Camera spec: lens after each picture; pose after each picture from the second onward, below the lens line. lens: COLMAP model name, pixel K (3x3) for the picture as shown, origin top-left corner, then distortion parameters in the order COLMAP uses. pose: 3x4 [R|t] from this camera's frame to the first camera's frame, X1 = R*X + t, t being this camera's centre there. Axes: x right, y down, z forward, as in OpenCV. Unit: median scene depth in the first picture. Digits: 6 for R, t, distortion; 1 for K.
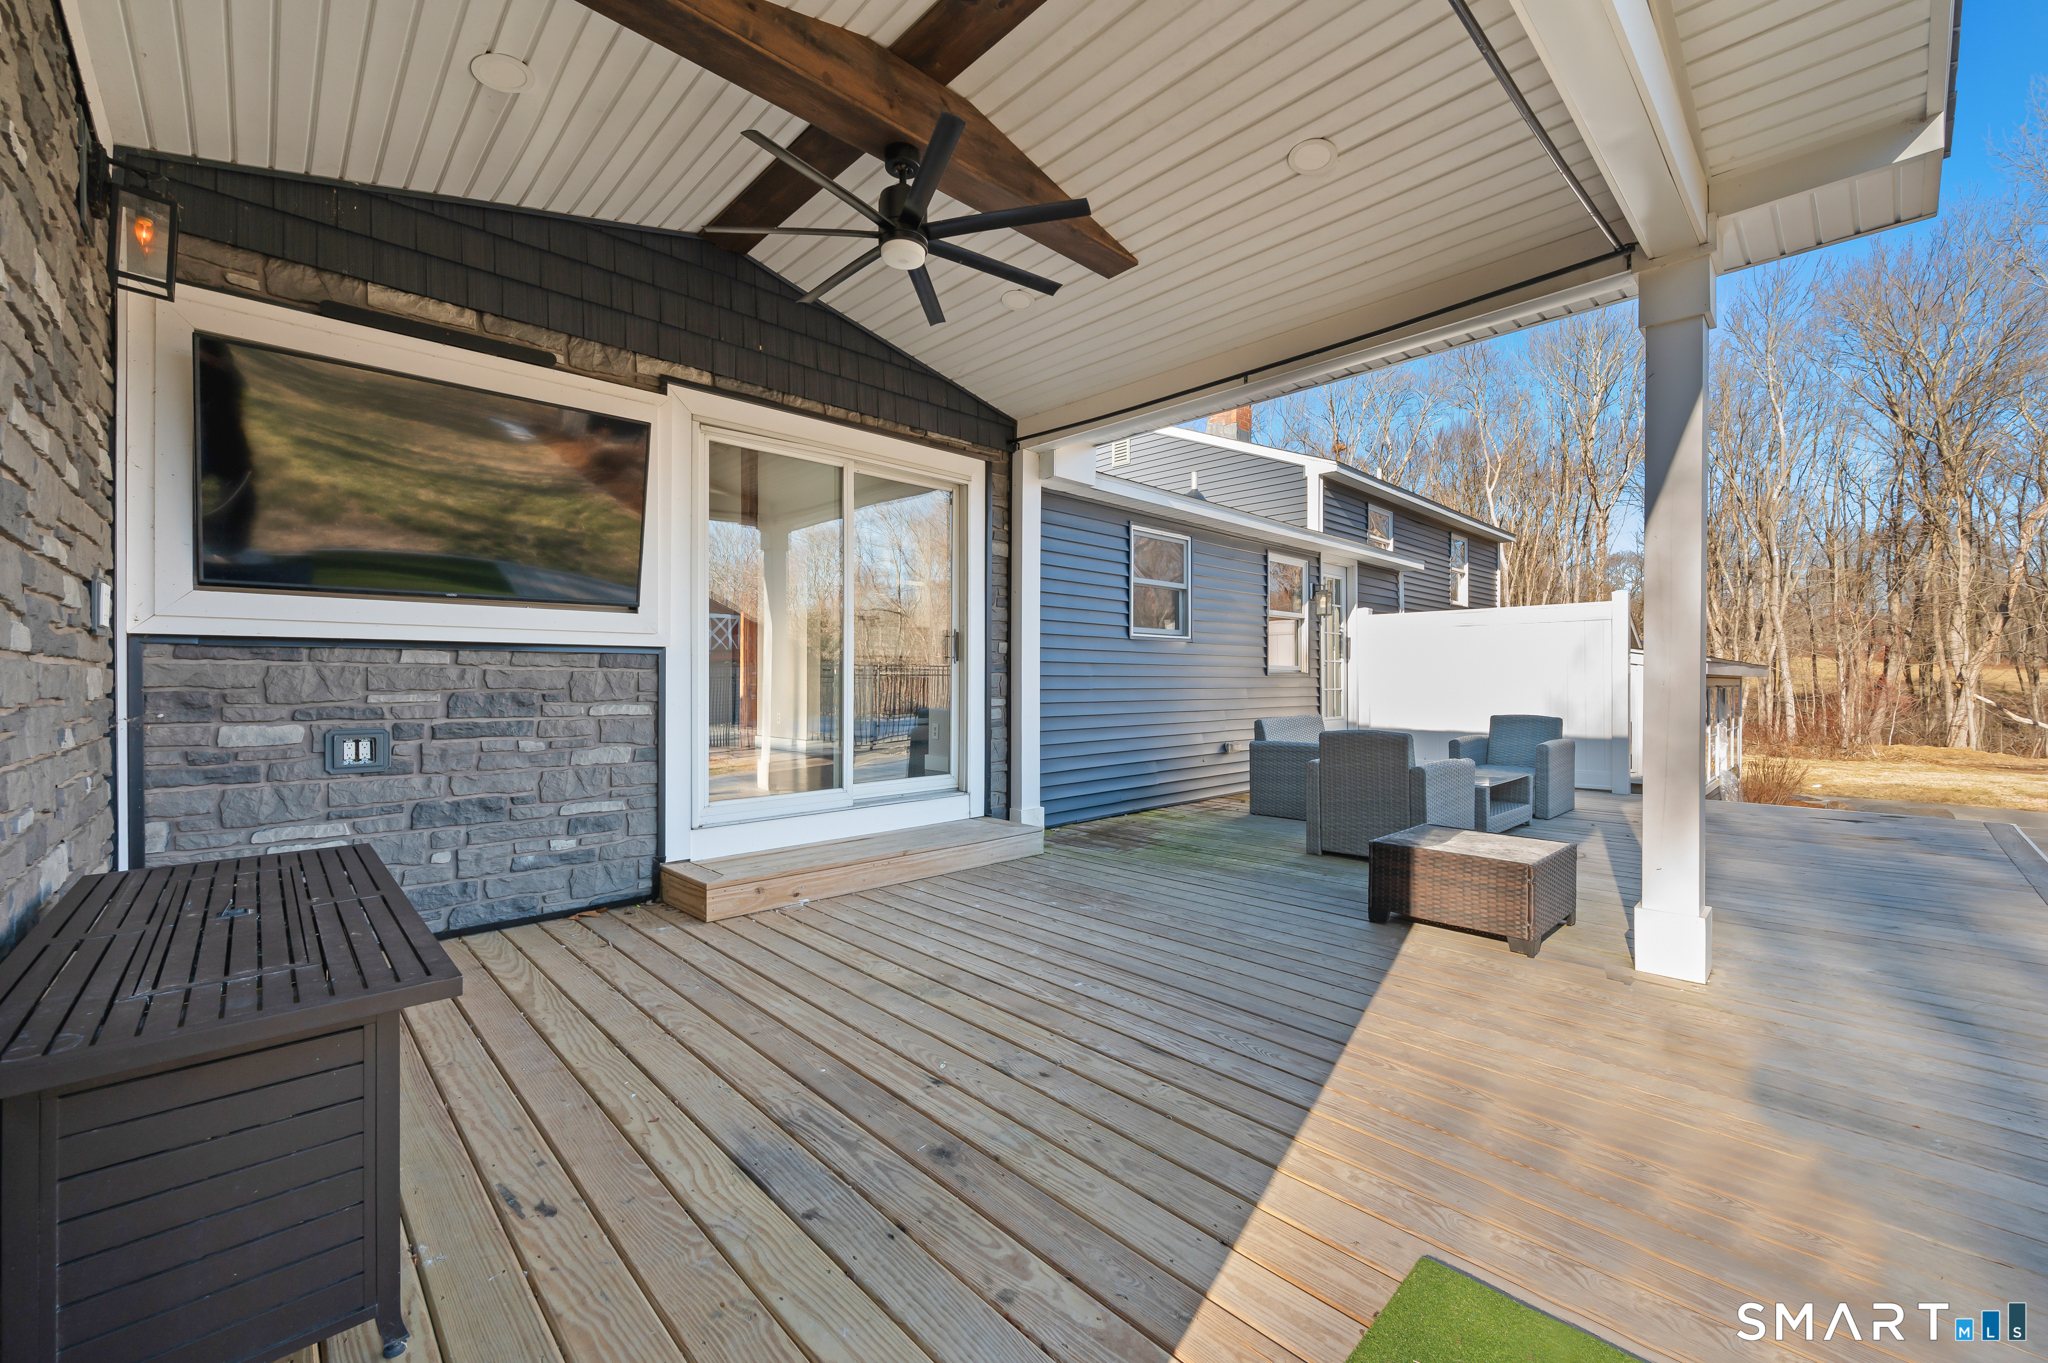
lens RADIAL K [[845.0, 0, 1024.0], [0, 845.0, 681.5], [0, 0, 1]] dist [0.000134, 0.000004]
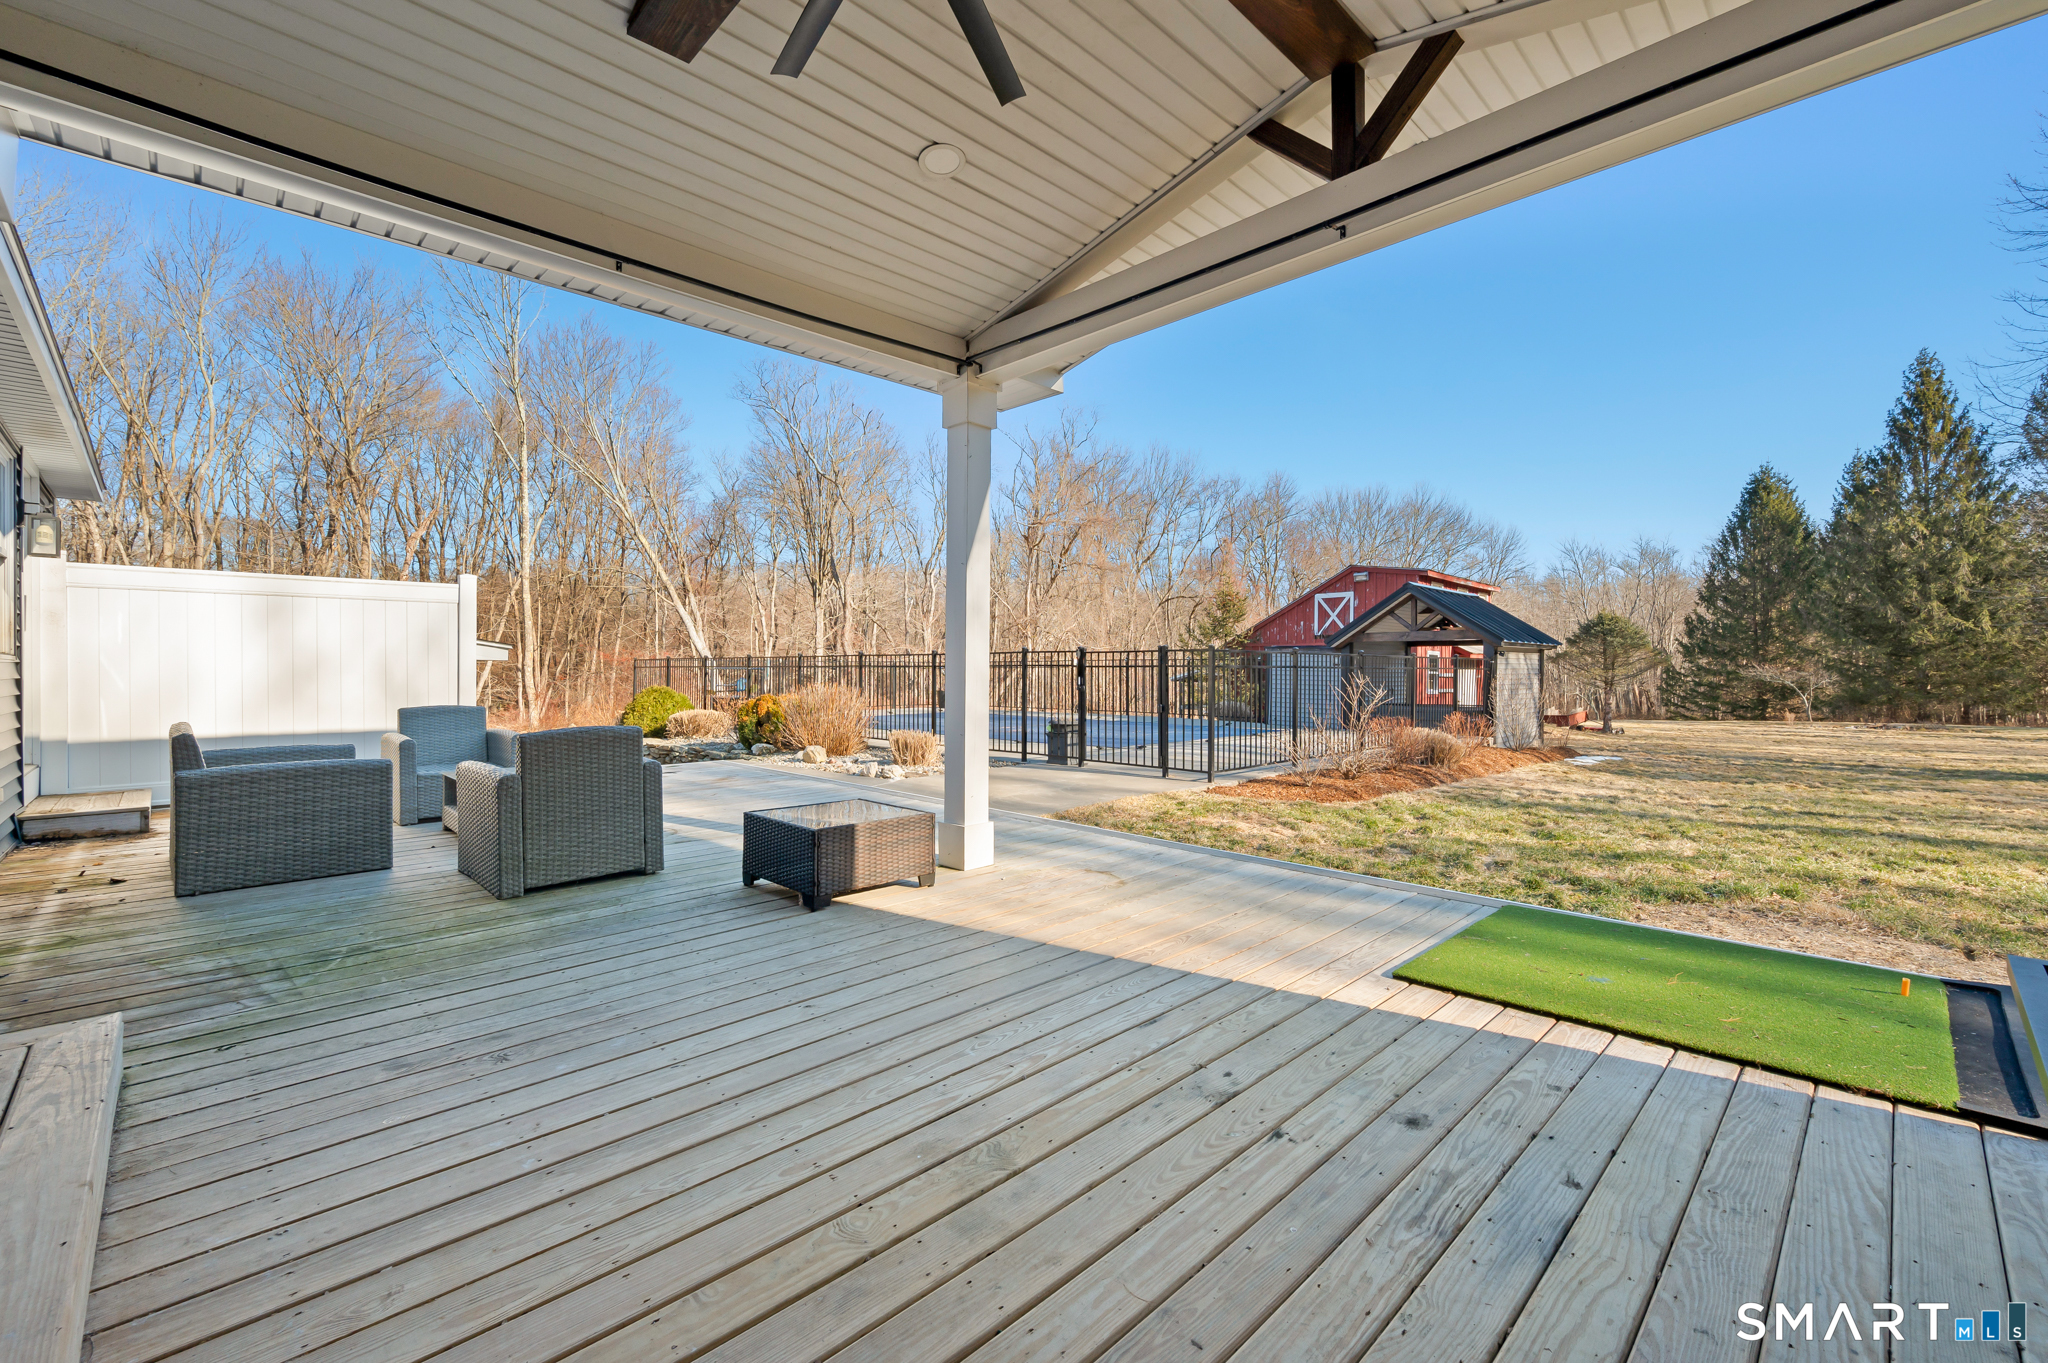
lens RADIAL K [[827.6, 0, 1031.6], [0, 827.6, 676.0], [0, 0, 1]] dist [0.000641, -0.000027]
pose [[-0.020534, -0.012808, 0.999707, -0.900132], [-0.001813, 0.999917, 0.012774, -0.010021], [-0.999788, -0.001551, -0.020555, 1.209949]]
